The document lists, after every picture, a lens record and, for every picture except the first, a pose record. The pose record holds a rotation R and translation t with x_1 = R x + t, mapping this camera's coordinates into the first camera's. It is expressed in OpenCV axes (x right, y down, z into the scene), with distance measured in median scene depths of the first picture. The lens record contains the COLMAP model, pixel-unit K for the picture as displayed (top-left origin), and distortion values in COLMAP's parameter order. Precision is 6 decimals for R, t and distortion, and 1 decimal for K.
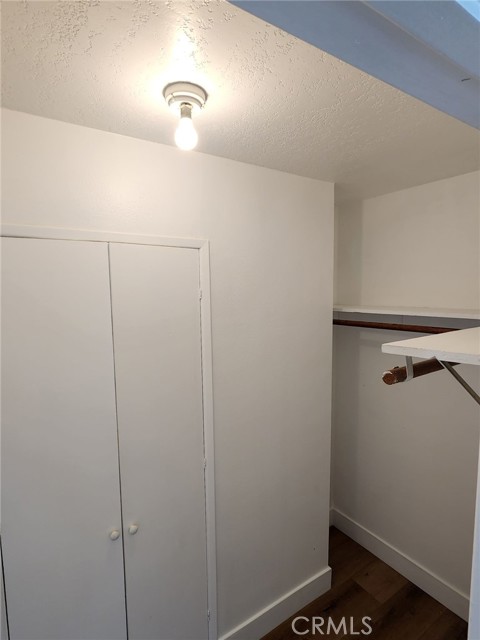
lens RADIAL K [[341.0, 0, 239.8], [0, 341.0, 320.0], [0, 0, 1]] dist [0.002387, -0.003081]
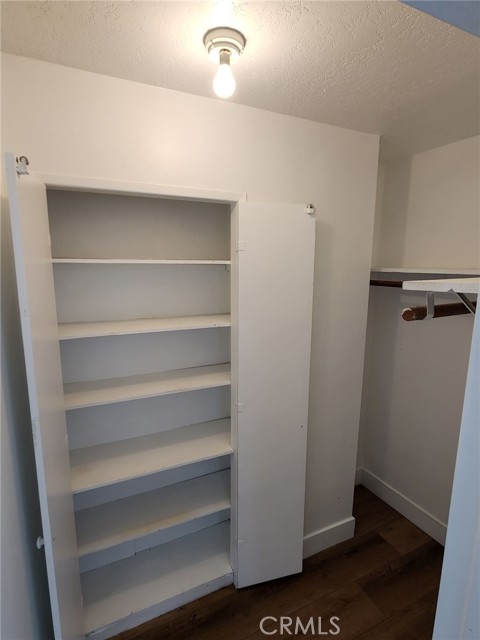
lens RADIAL K [[341.0, 0, 239.6], [0, 341.0, 321.3], [0, 0, 1]] dist [0.002387, -0.003081]
pose [[0.991530, 0.039445, -0.123741, 0.040734], [-0.029220, 0.996089, 0.083385, 0.083872], [0.126546, -0.079063, 0.988805, -0.070187]]
